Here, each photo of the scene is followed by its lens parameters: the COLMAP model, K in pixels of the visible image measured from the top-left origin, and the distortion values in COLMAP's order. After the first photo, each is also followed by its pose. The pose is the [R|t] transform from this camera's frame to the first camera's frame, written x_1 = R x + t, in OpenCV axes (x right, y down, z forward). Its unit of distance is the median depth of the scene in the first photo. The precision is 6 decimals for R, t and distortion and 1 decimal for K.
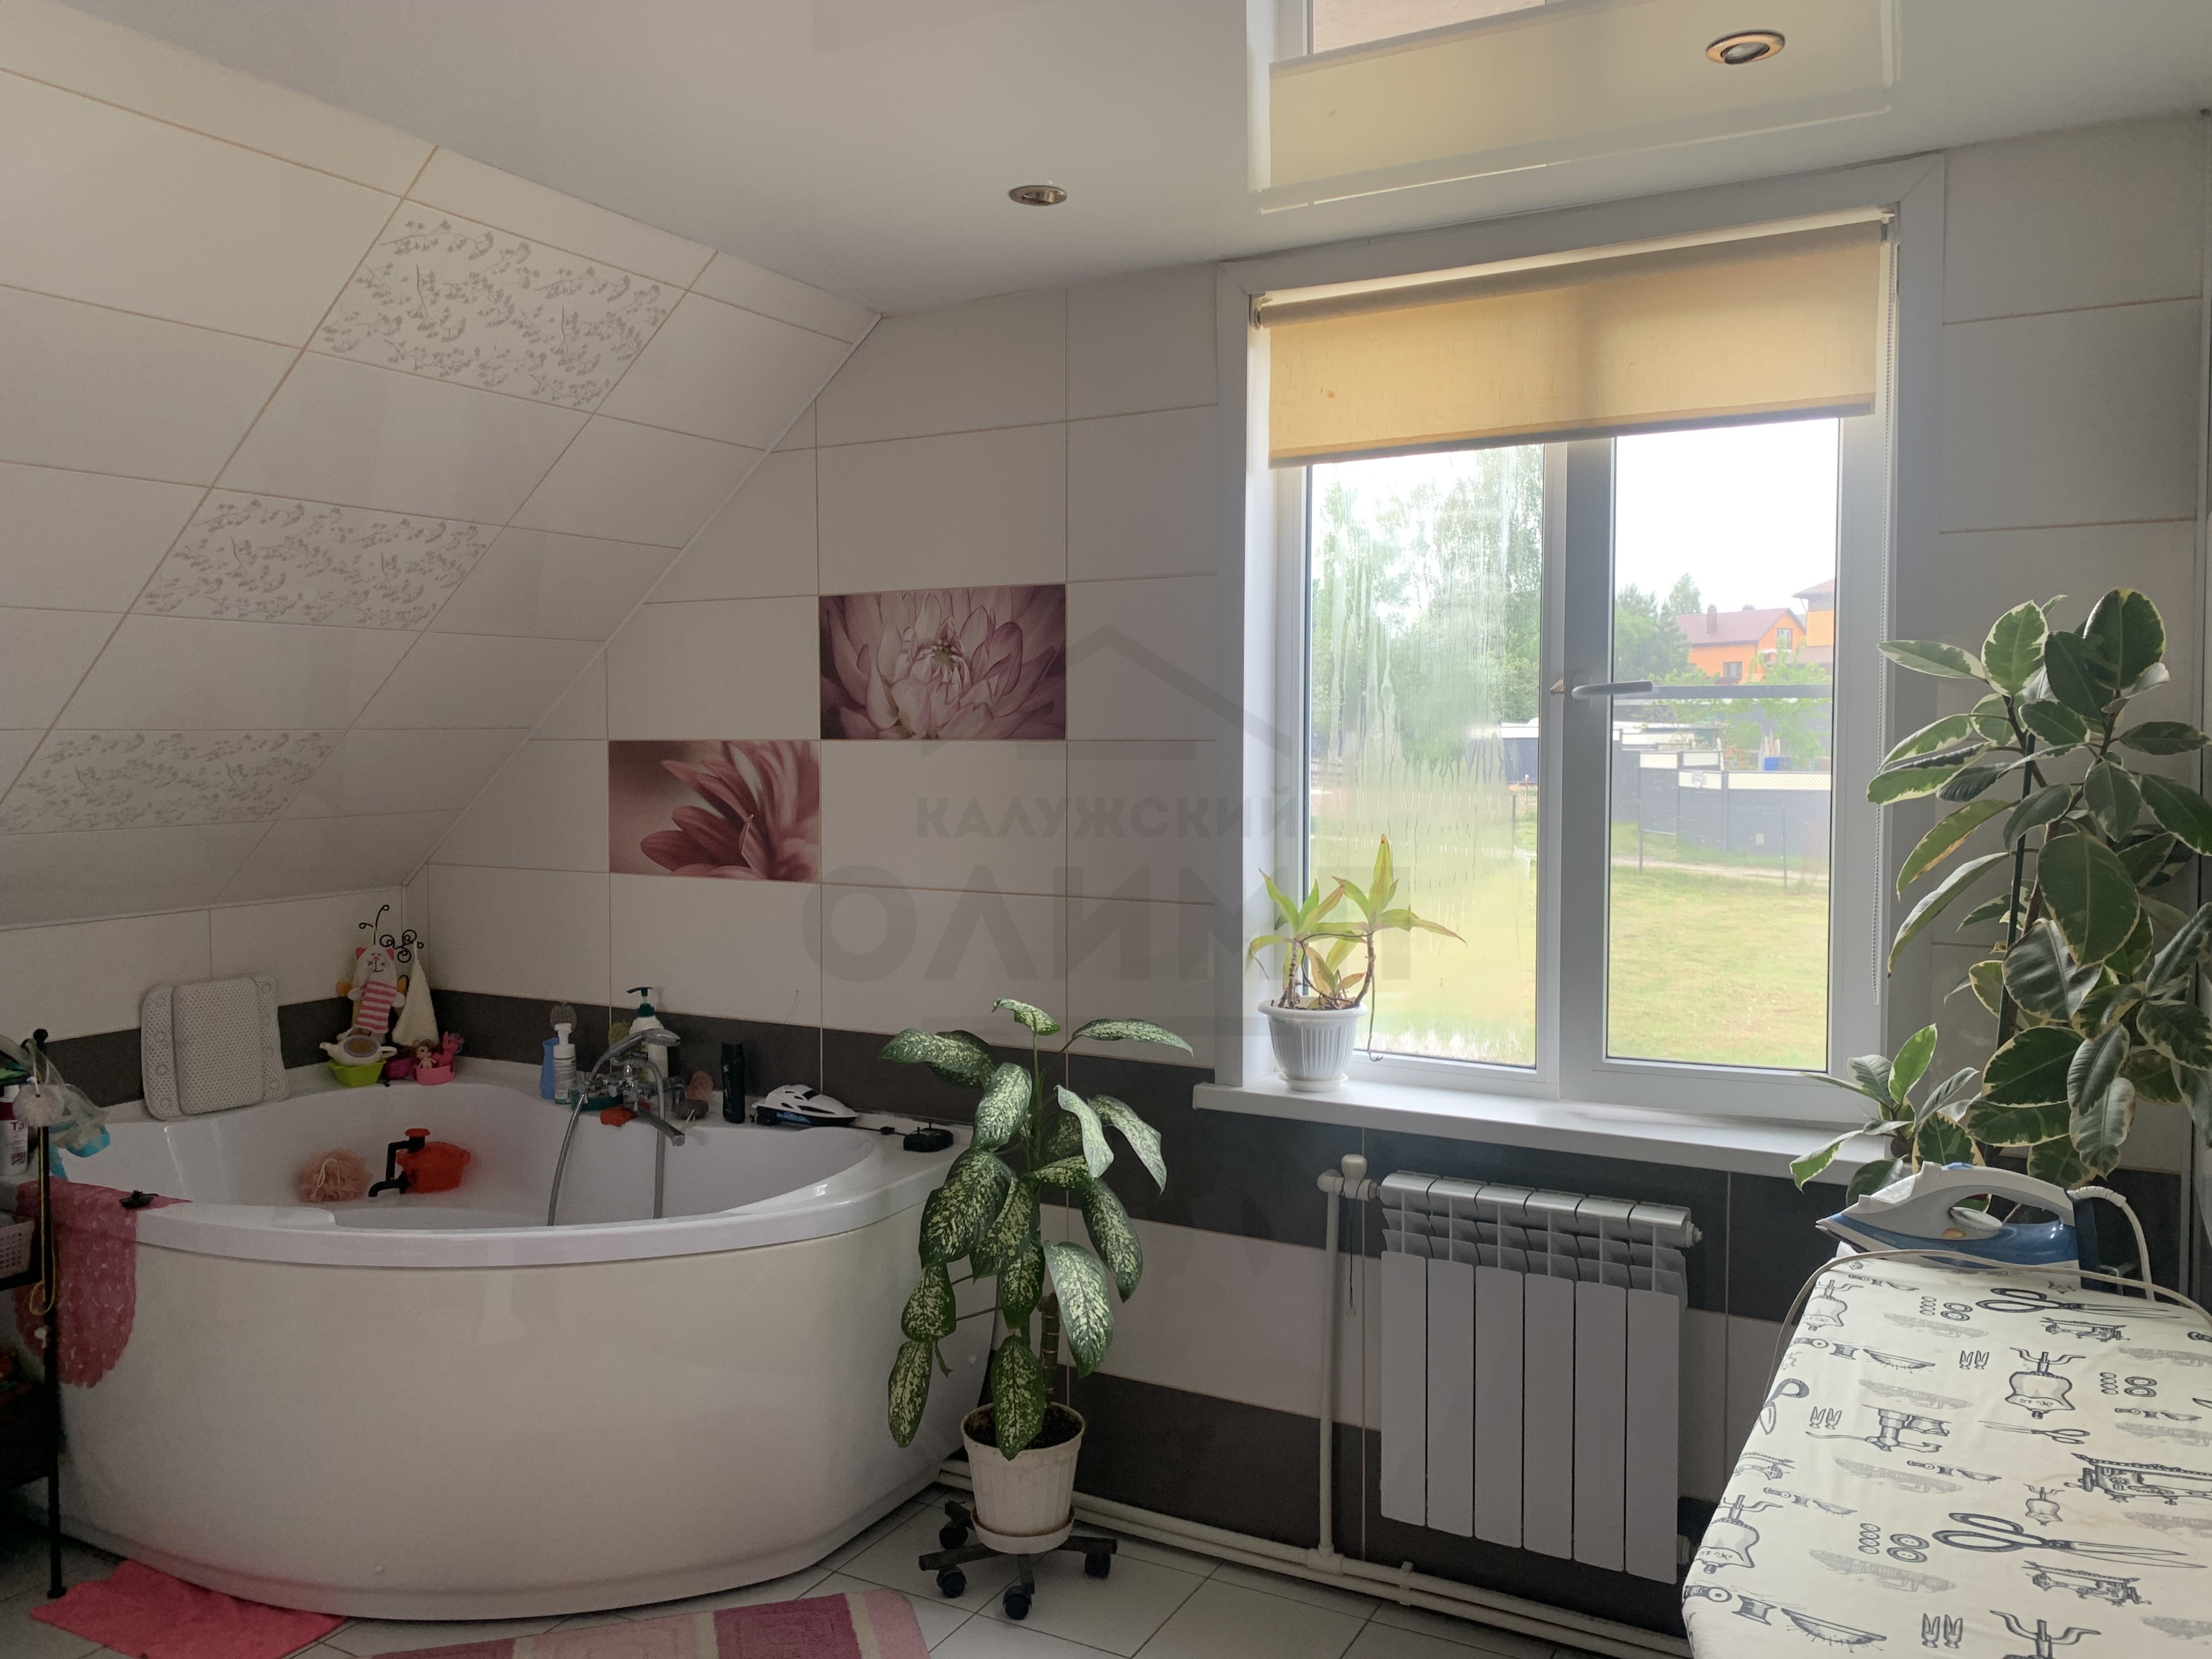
lens RADIAL K [[1687.4, 0, 1114.4], [0, 1687.4, 824.1], [0, 0, 1]] dist [0.045745, -0.054965]
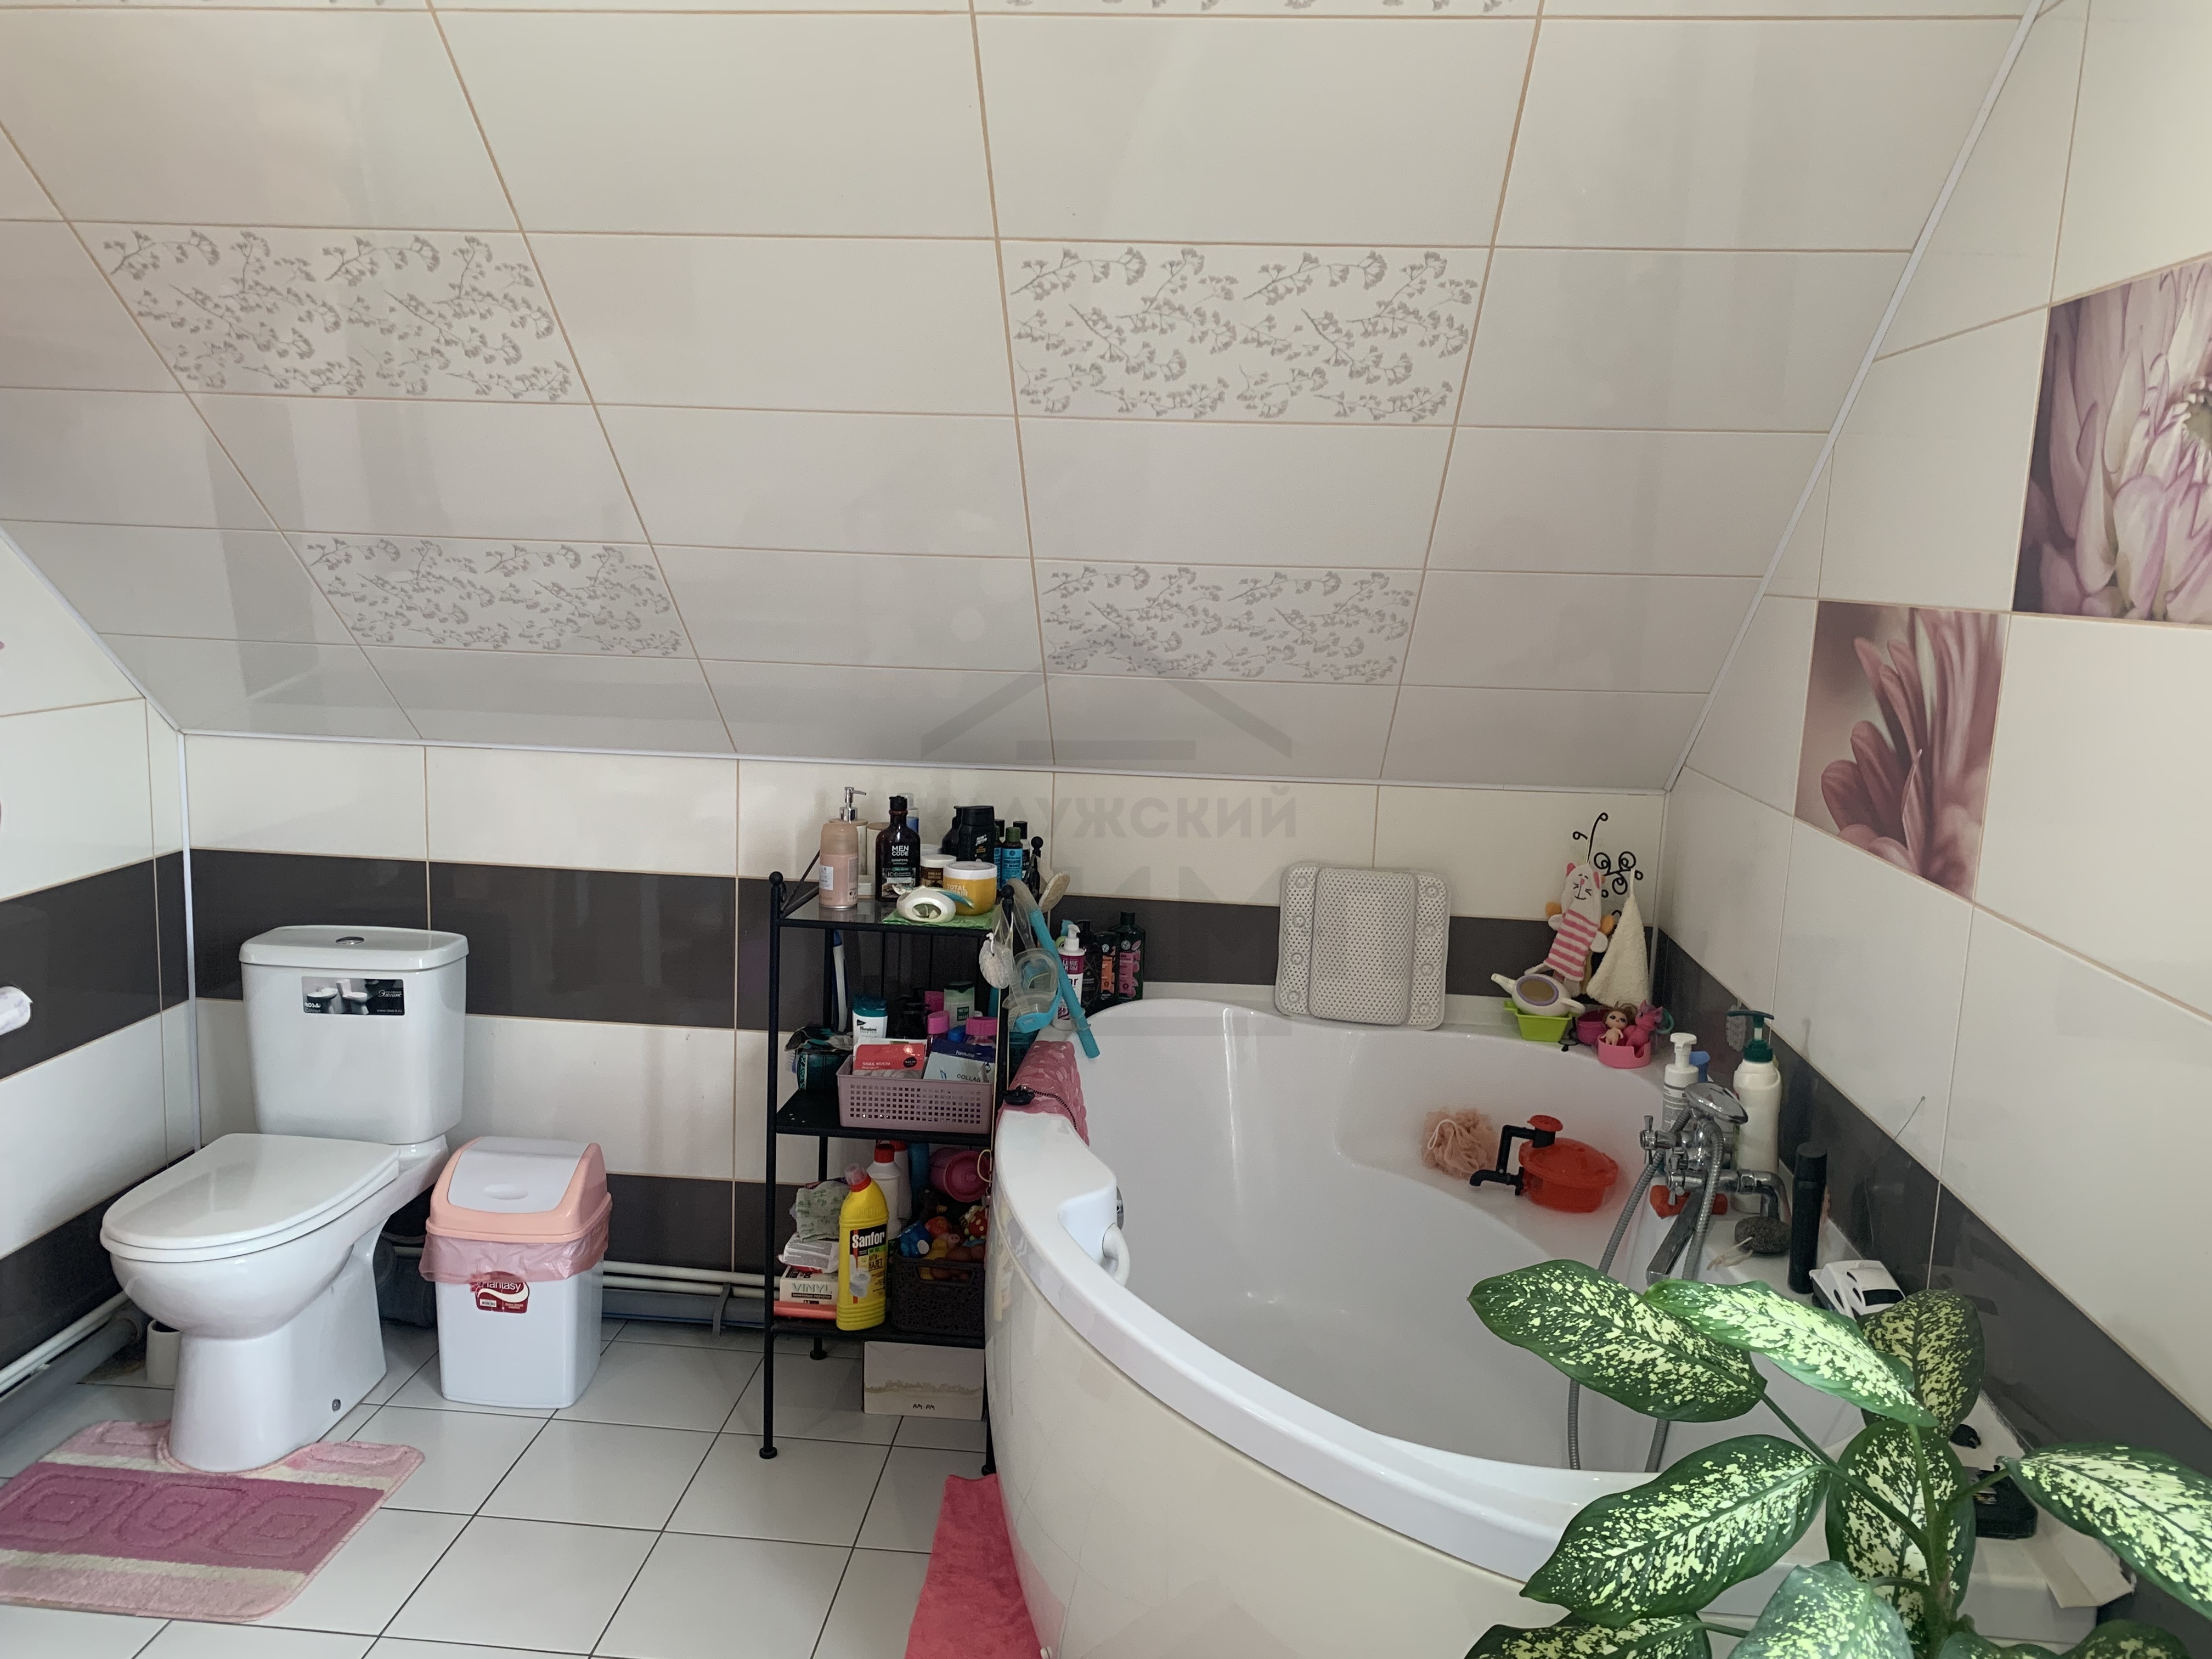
lens RADIAL K [[1687.4, 0, 1096.7], [0, 1687.4, 829.8], [0, 0, 1]] dist [0.045745, -0.054965]
pose [[0.386390, 0.164307, -0.907583, 0.169295], [-0.084791, 0.986166, 0.142435, -0.033998], [0.918430, 0.021919, 0.394976, 0.542086]]
